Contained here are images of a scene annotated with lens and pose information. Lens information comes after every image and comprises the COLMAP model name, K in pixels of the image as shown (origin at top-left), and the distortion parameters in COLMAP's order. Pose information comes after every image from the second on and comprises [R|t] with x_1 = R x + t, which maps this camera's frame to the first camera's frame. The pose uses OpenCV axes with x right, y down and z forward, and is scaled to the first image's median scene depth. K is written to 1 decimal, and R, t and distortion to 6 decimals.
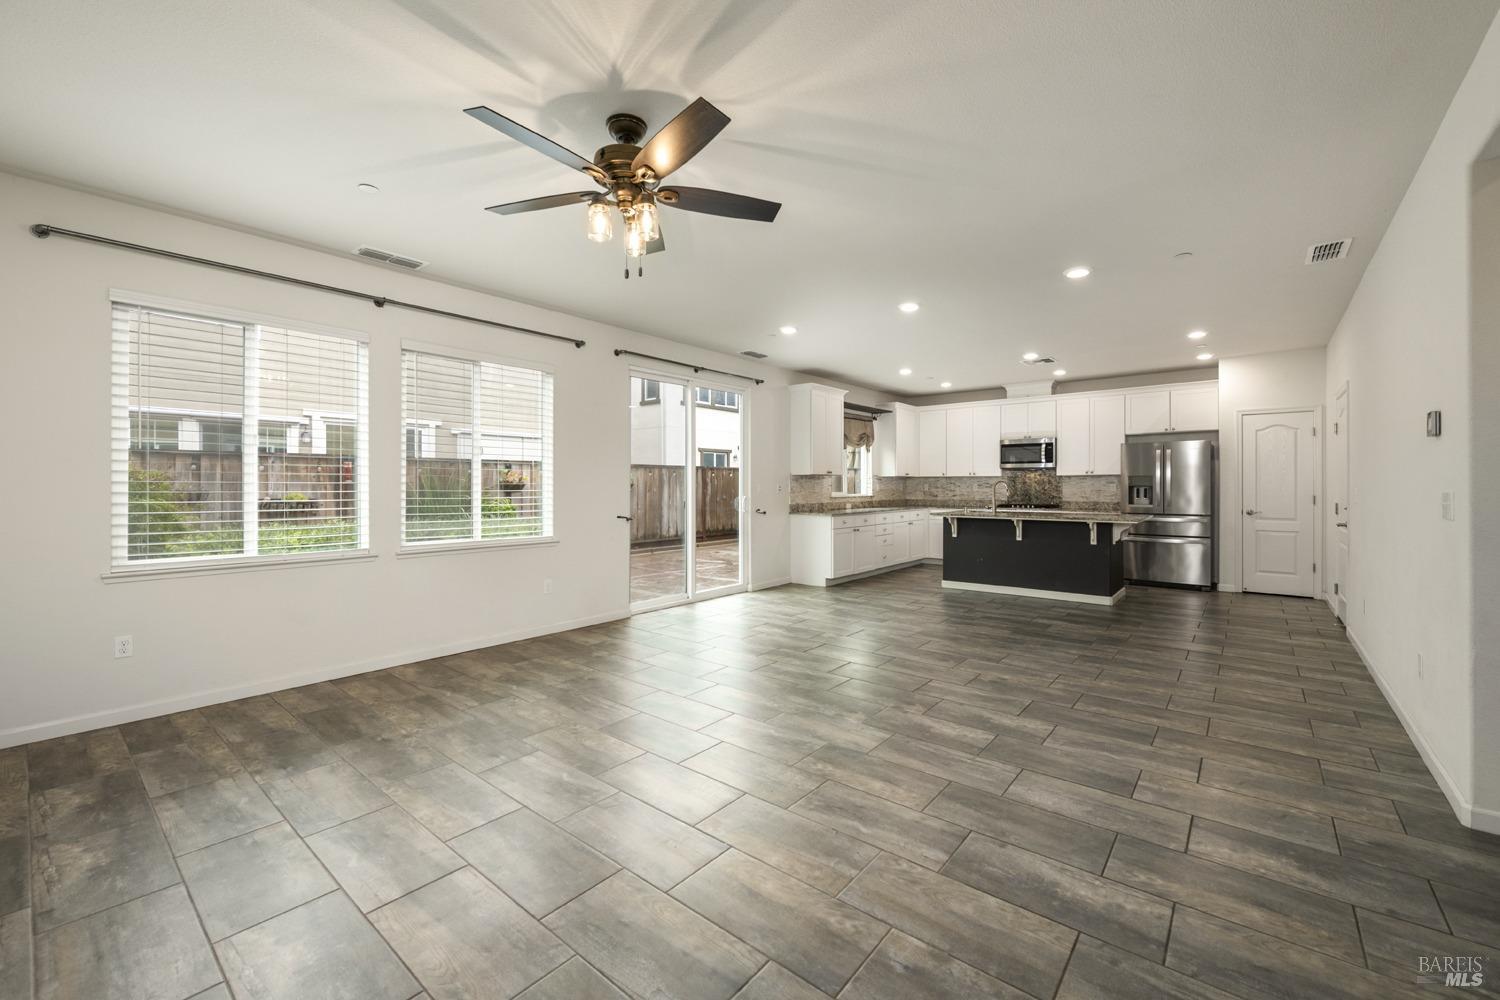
lens RADIAL K [[604.5, 0, 770.6], [0, 604.5, 488.6], [0, 0, 1]] dist [0.007792, -0.003510]
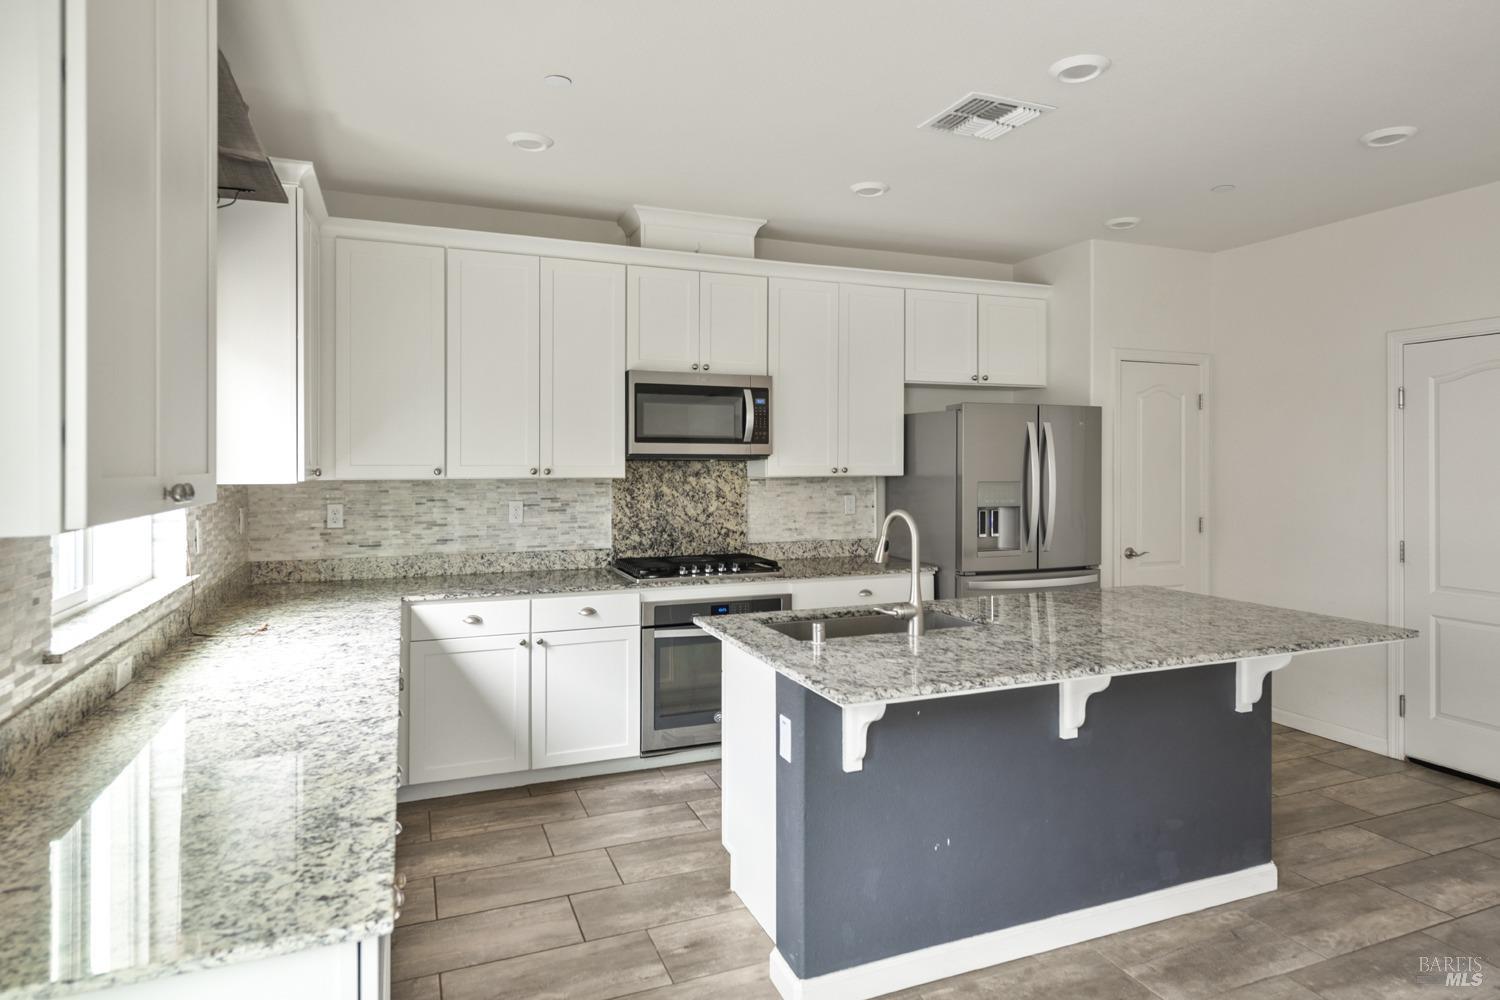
lens RADIAL K [[874.9, 0, 767.3], [0, 874.9, 460.4], [0, 0, 1]] dist [0.017159, -0.004204]
pose [[0.489769, 0.003887, 0.871844, 0.001589], [0.004230, 0.999968, -0.006835, -0.029990], [-0.871842, 0.007035, 0.489737, 0.776457]]
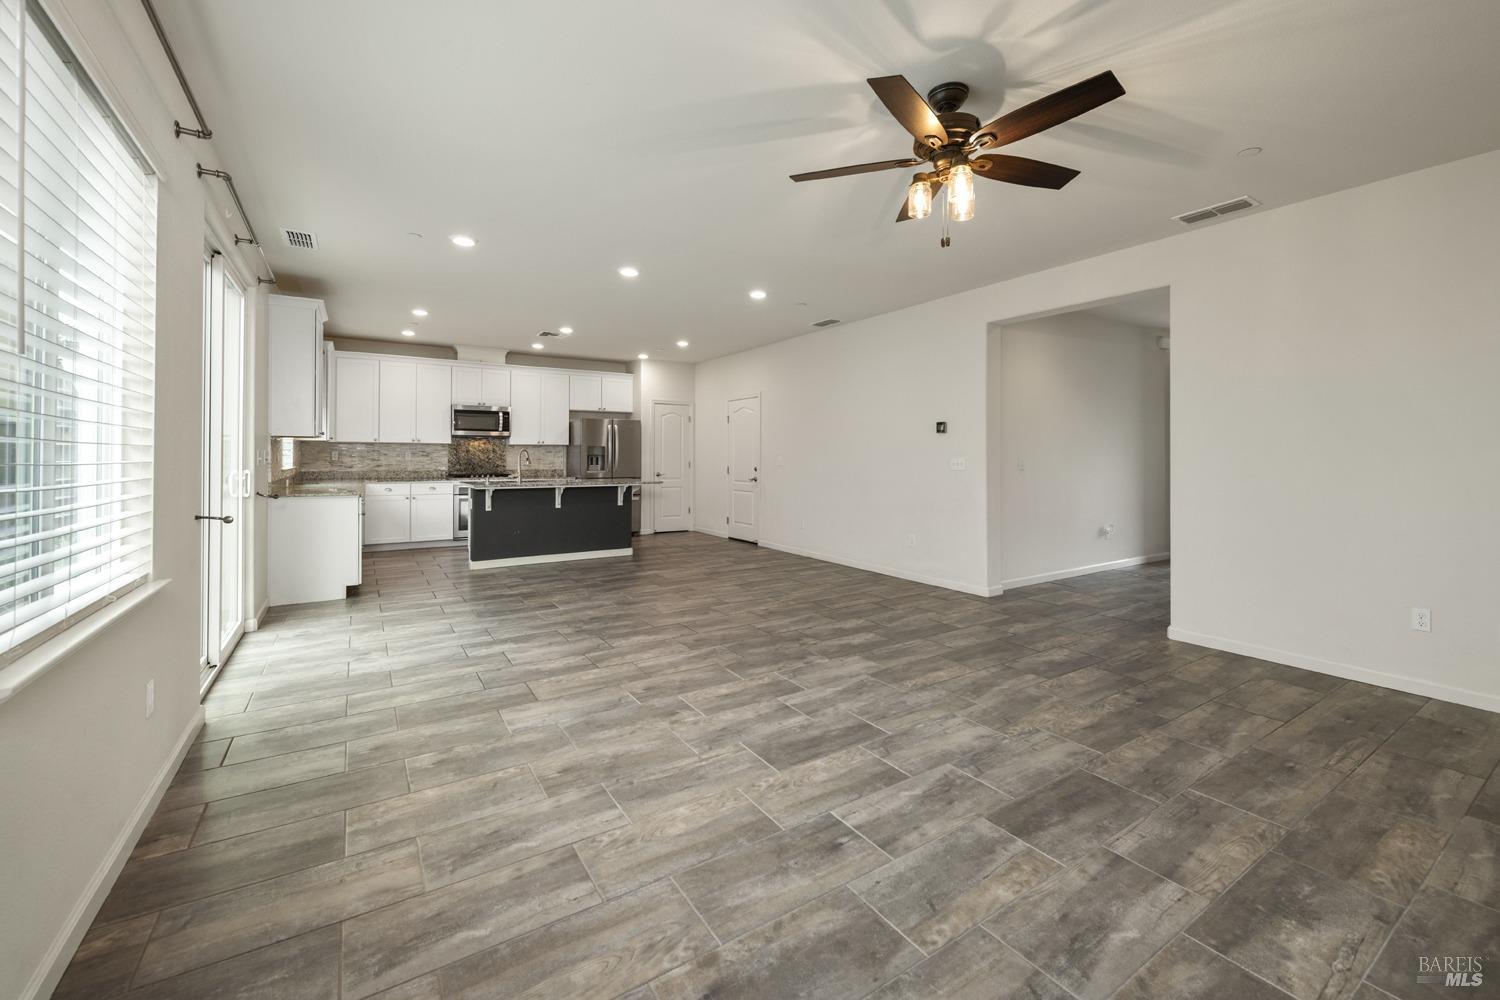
lens RADIAL K [[604.5, 0, 763.0], [0, 604.5, 454.5], [0, 0, 1]] dist [0.007792, -0.003510]
pose [[0.311763, 0.004393, 0.950150, -0.383932], [0.000056, 0.999989, -0.004642, 0.000194], [-0.950160, 0.001500, 0.311760, 0.292875]]
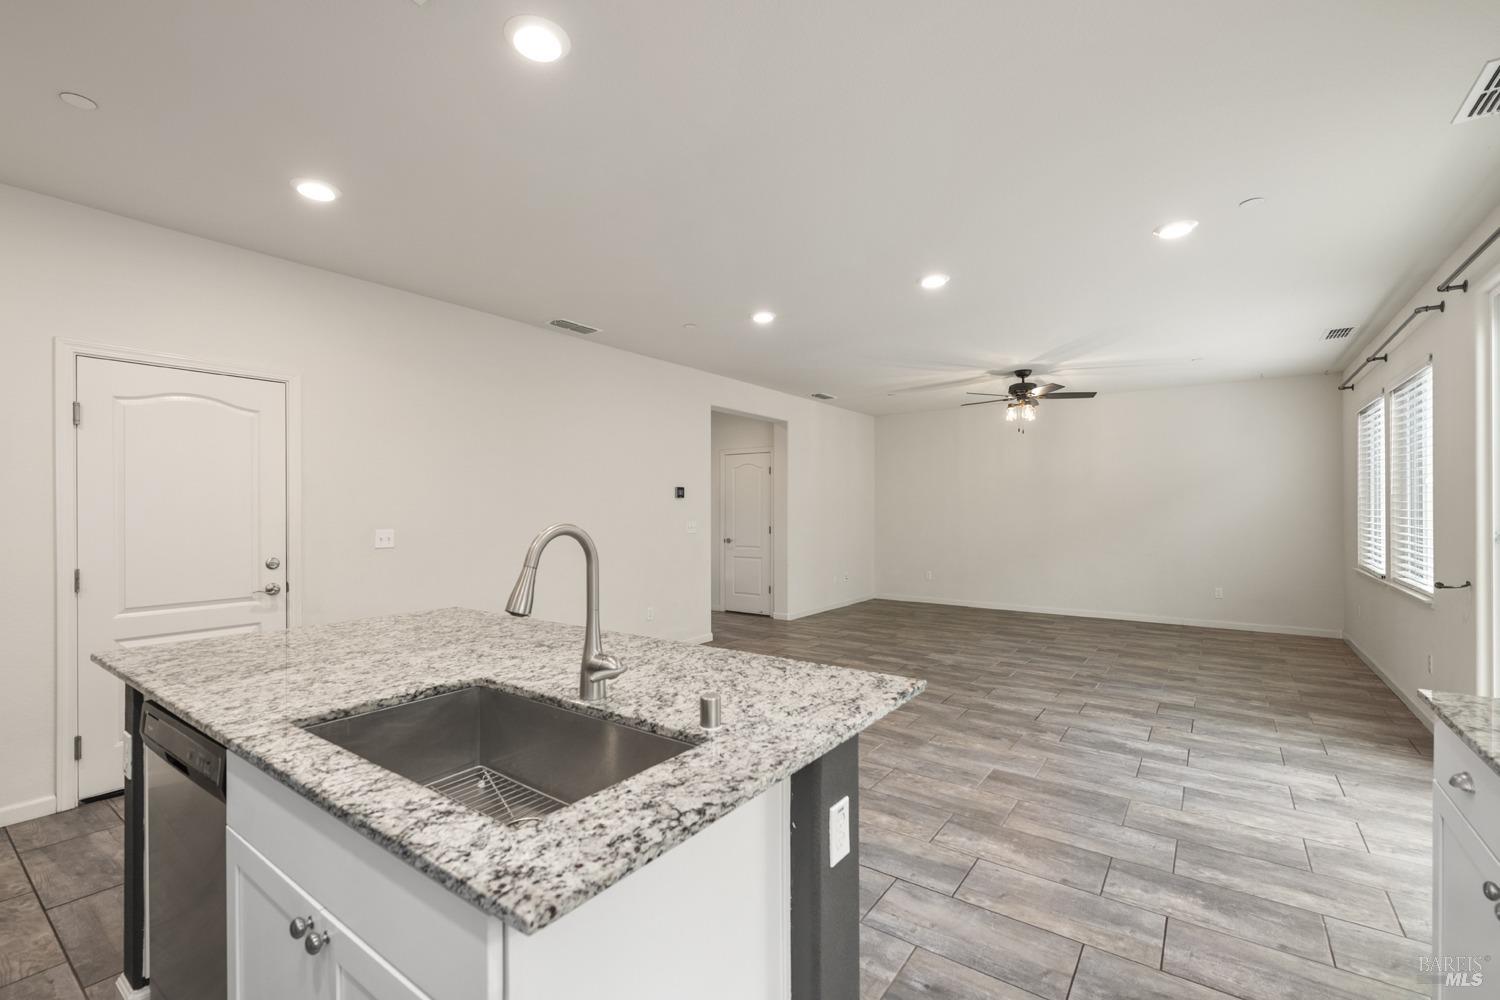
lens RADIAL K [[638.8, 0, 741.1], [0, 638.8, 509.8], [0, 0, 1]] dist [0.003914, -0.002247]
pose [[-0.999770, 0.004491, -0.020967, 0.292282], [0.004383, 0.999977, 0.005204, -0.017055], [0.020990, 0.005110, -0.999767, 1.072583]]
